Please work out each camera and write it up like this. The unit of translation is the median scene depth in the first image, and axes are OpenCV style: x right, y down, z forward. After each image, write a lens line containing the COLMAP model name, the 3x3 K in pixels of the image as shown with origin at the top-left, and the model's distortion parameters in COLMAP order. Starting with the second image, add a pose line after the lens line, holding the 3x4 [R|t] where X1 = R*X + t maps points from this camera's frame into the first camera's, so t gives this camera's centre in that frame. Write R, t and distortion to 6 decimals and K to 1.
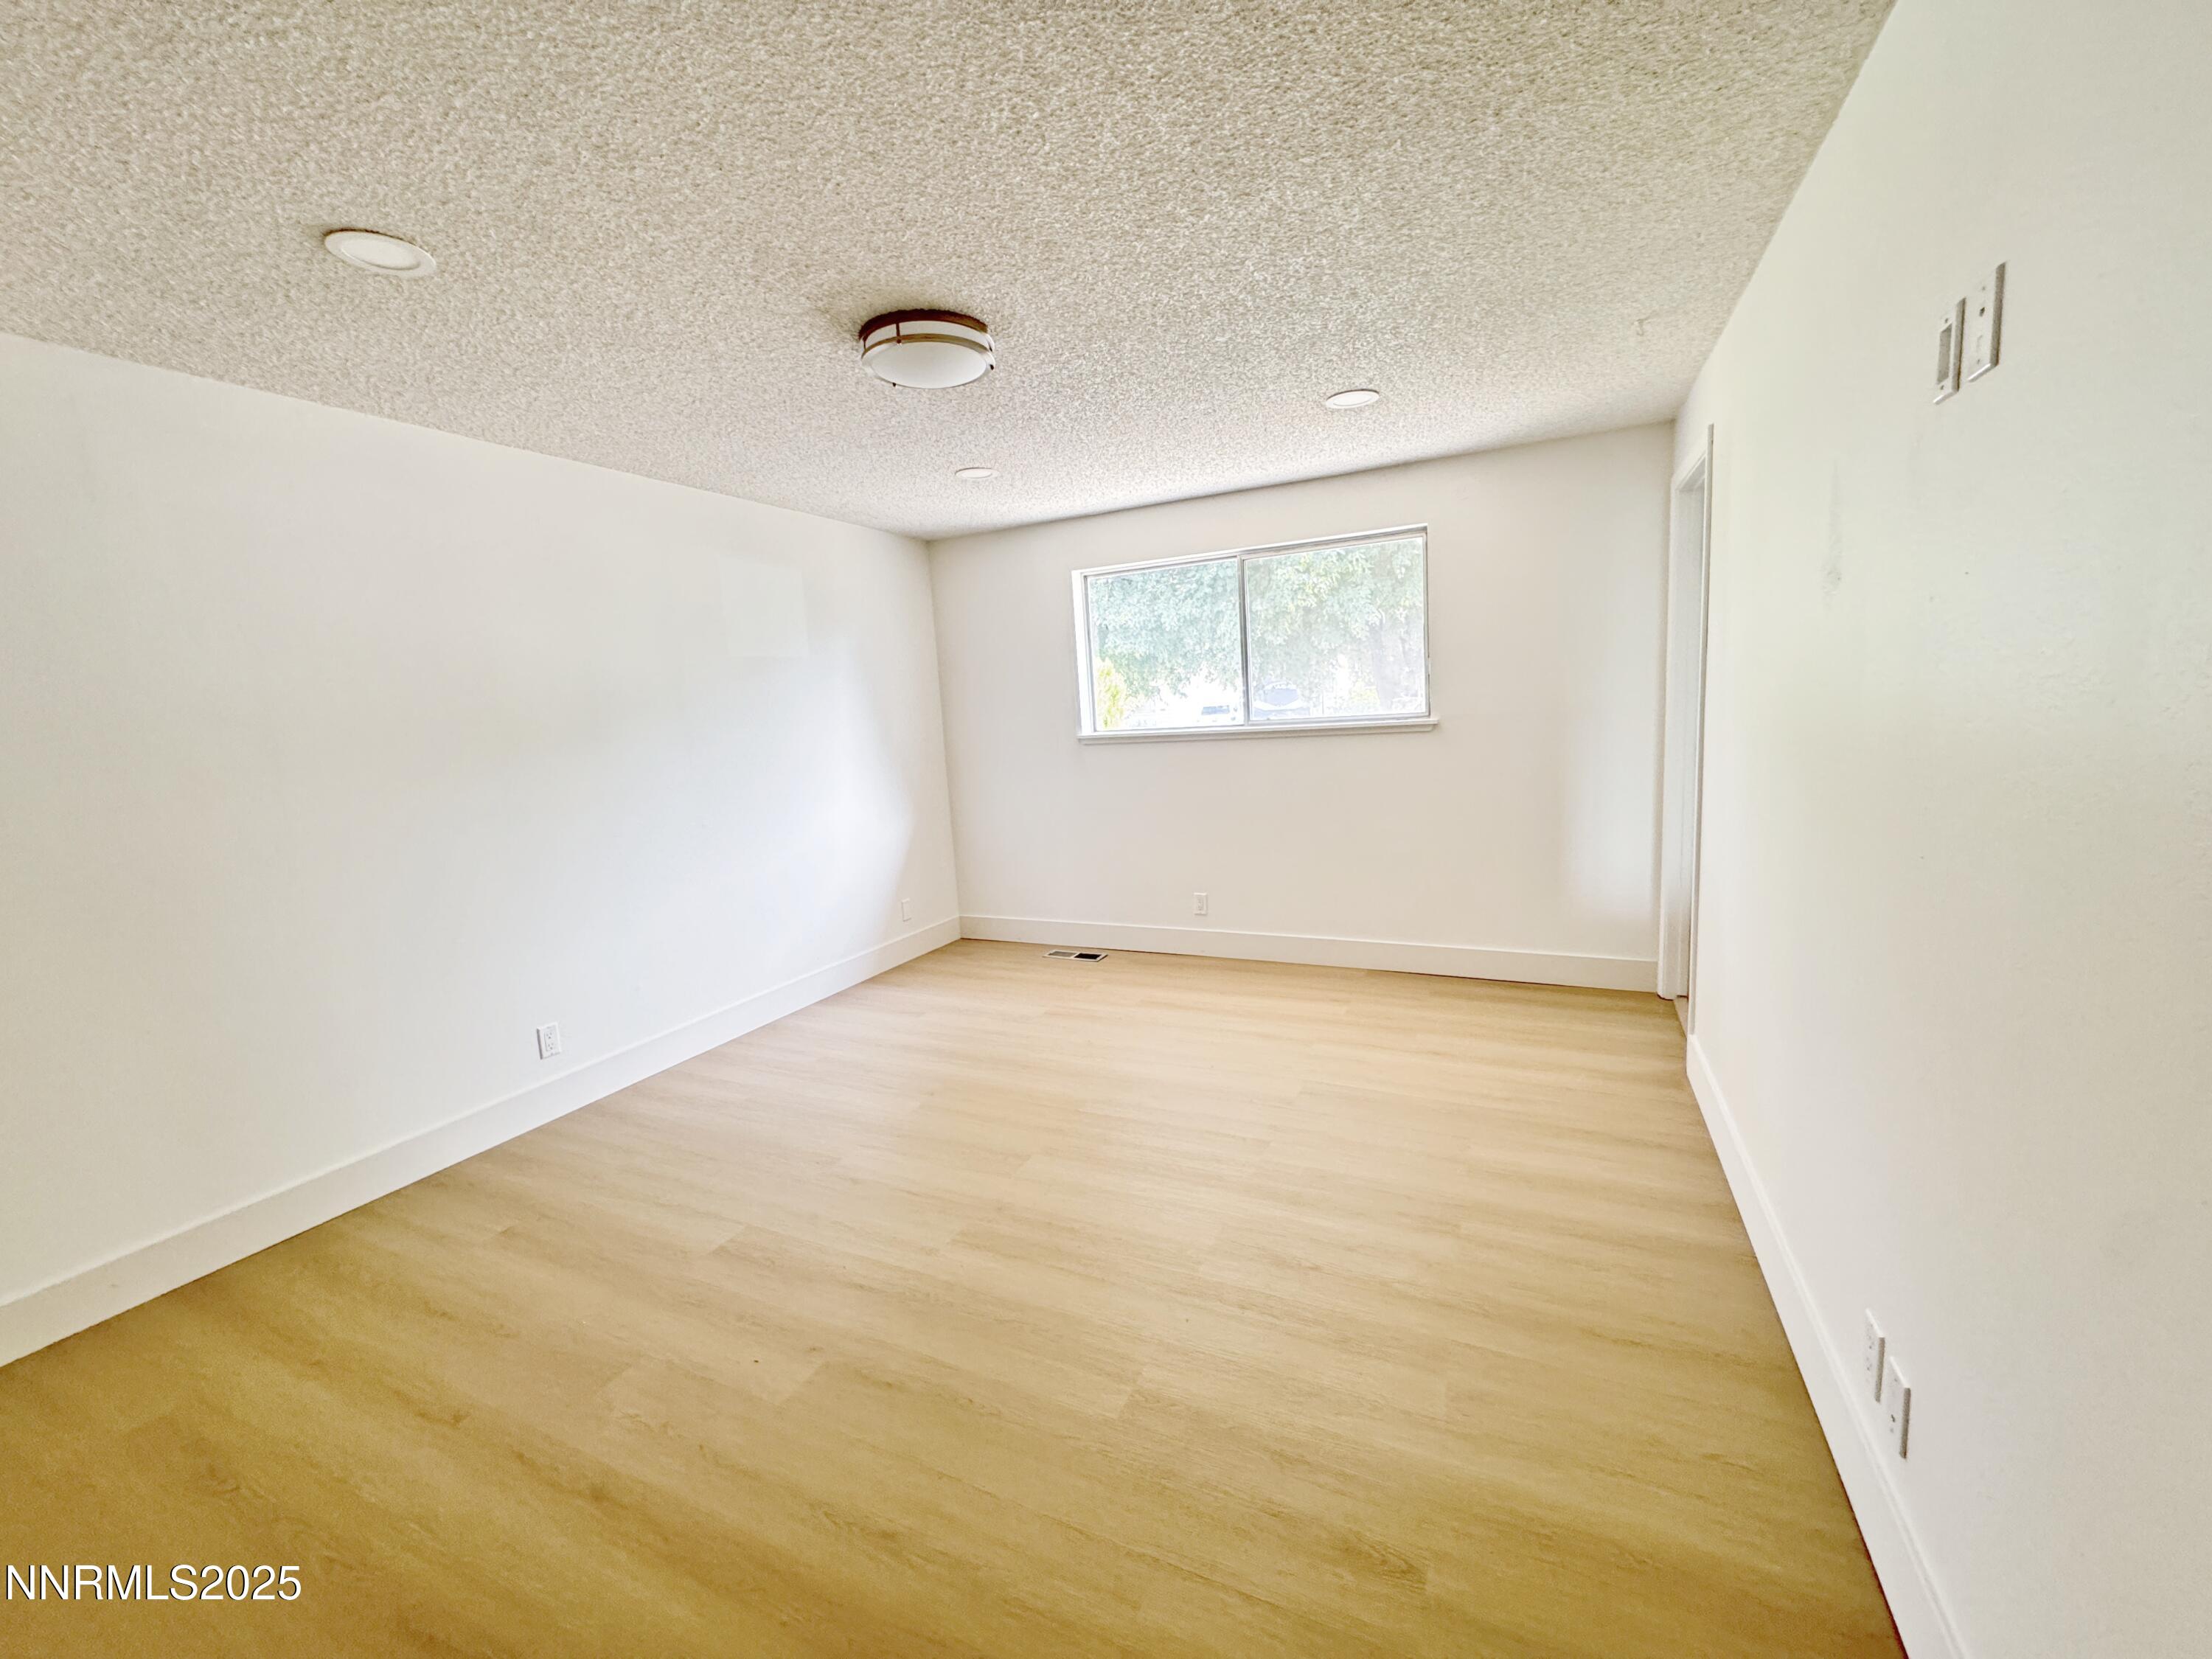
lens RADIAL K [[884.7, 0, 1097.6], [0, 884.7, 819.2], [0, 0, 1]] dist [0.007500, 0.000449]
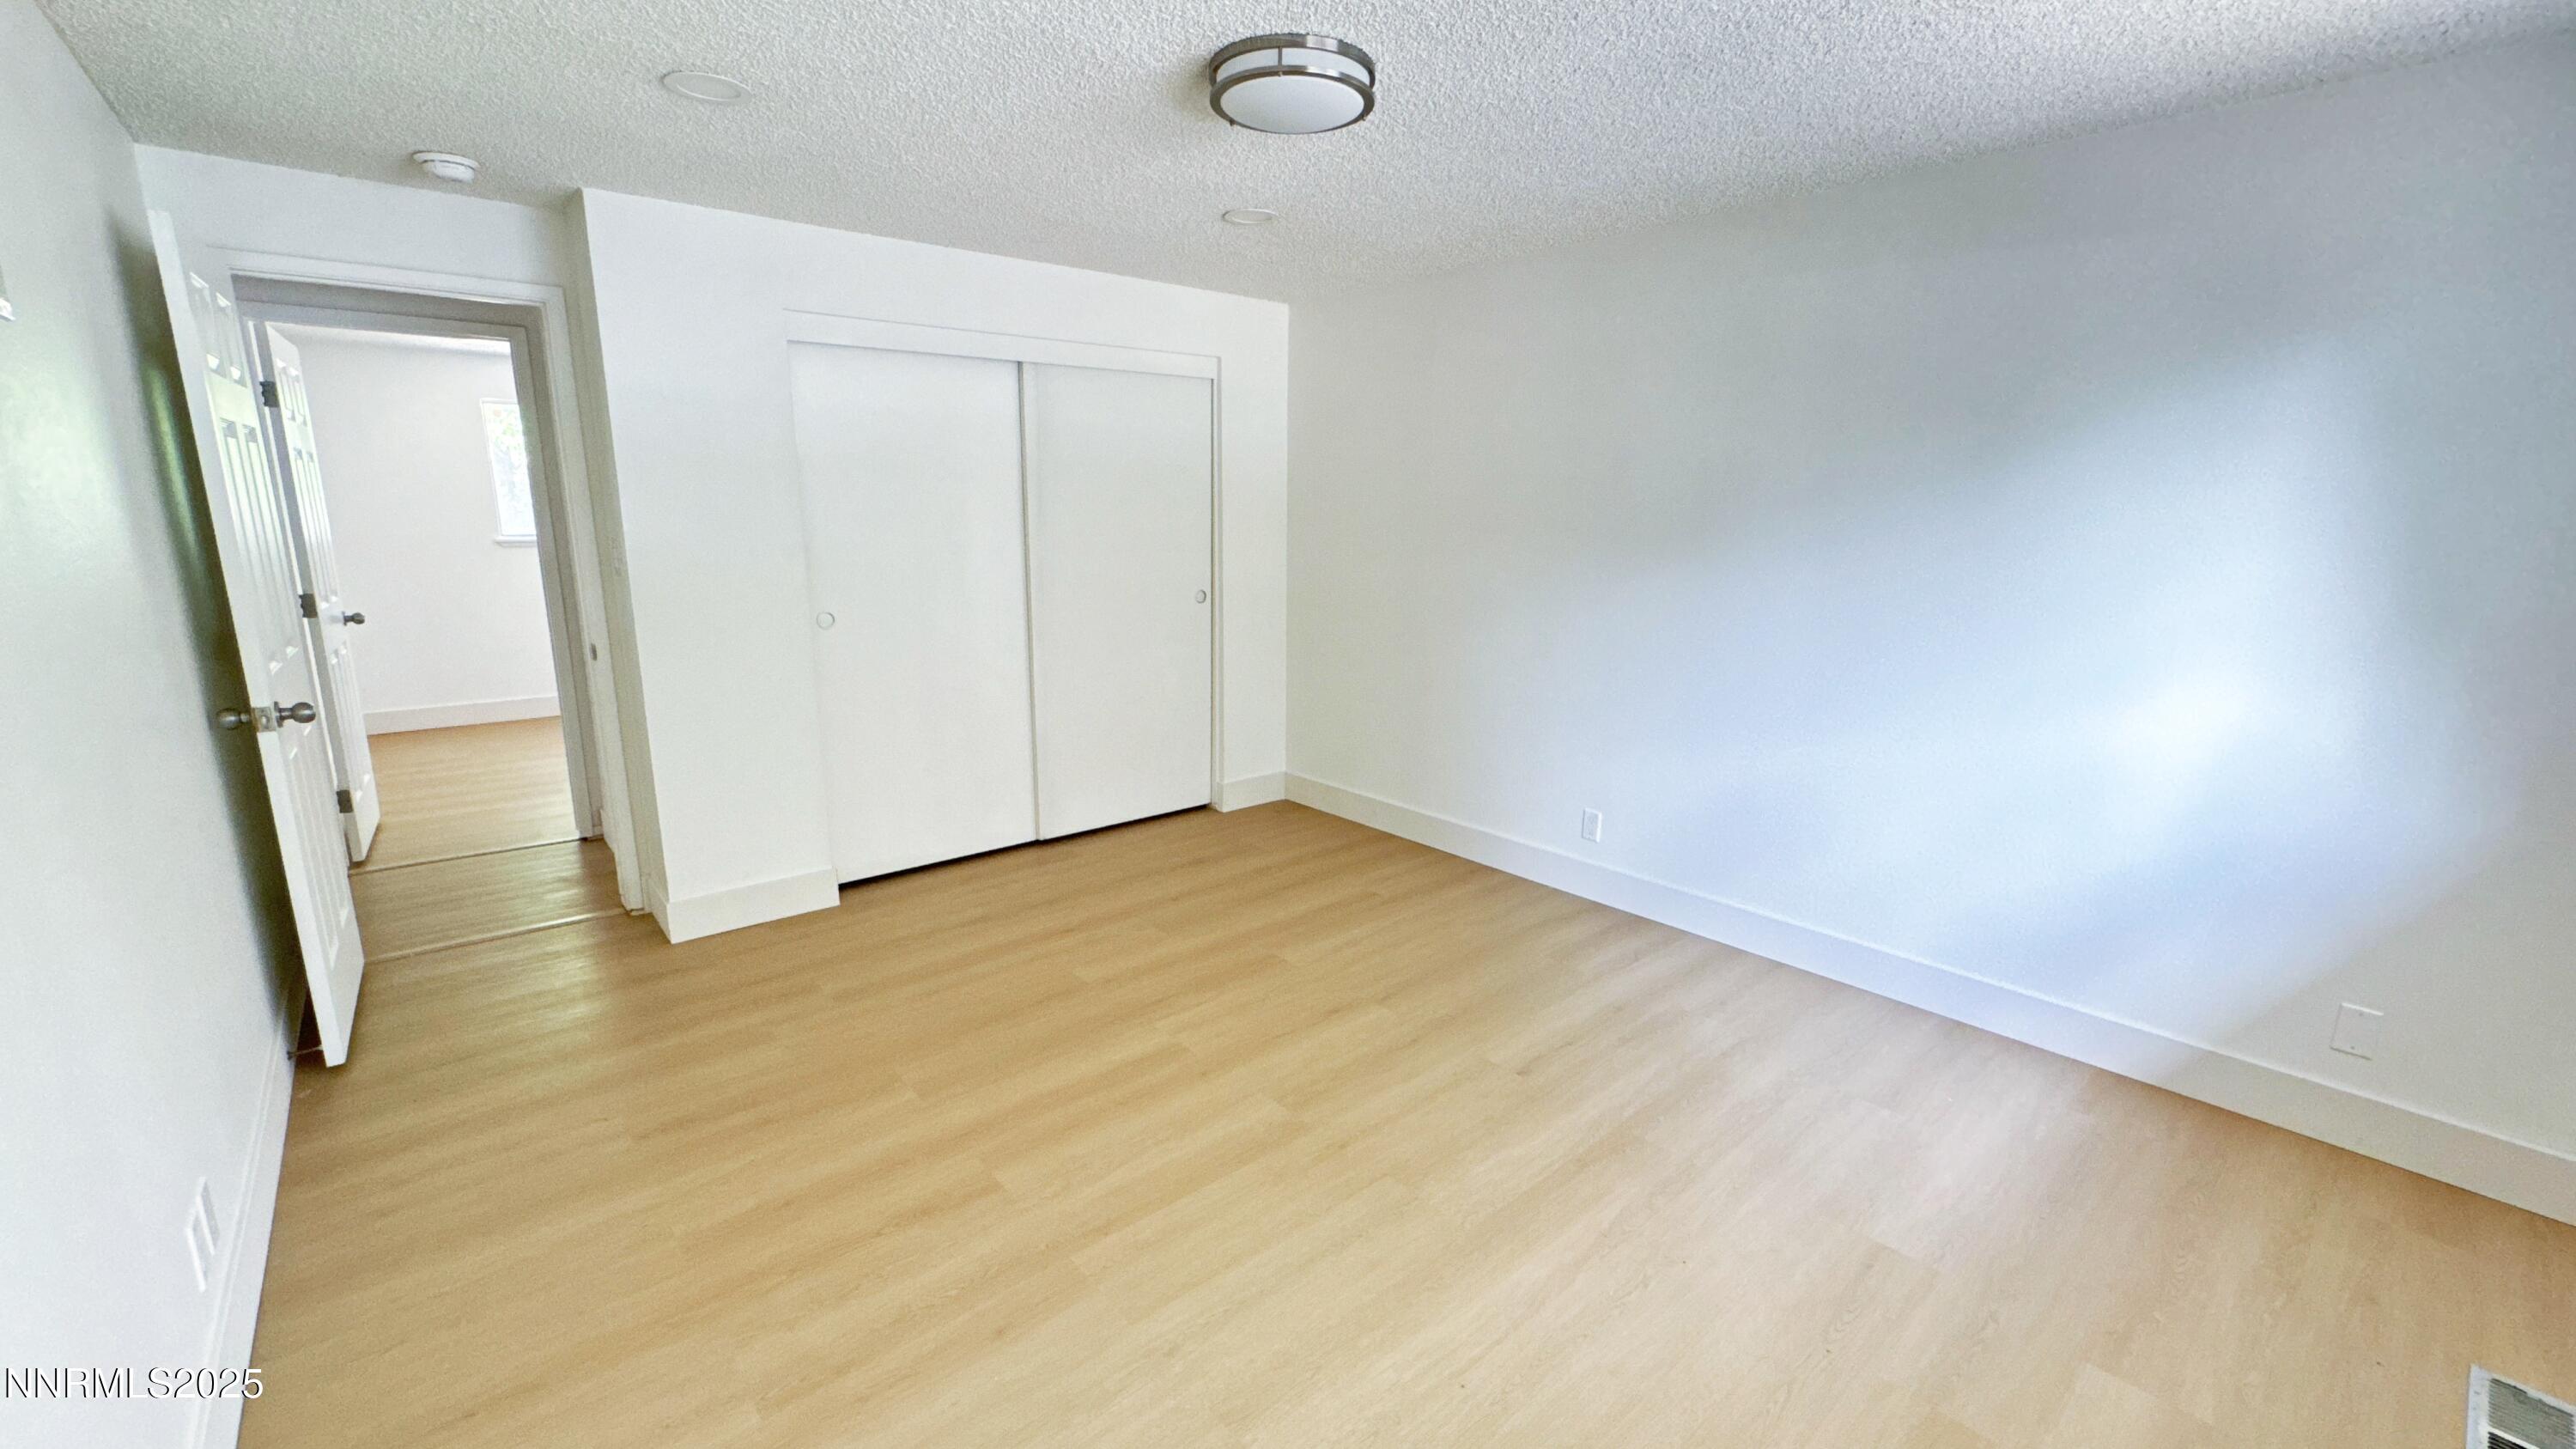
lens RADIAL K [[1043.1, 0, 1276.1], [0, 1043.1, 741.7], [0, 0, 1]] dist [-0.016222, -0.000020]
pose [[-0.404810, 0.248845, -0.879889, 0.640943], [-0.105042, 0.943232, 0.315086, -0.205992], [0.908348, 0.219975, -0.355690, 1.219597]]
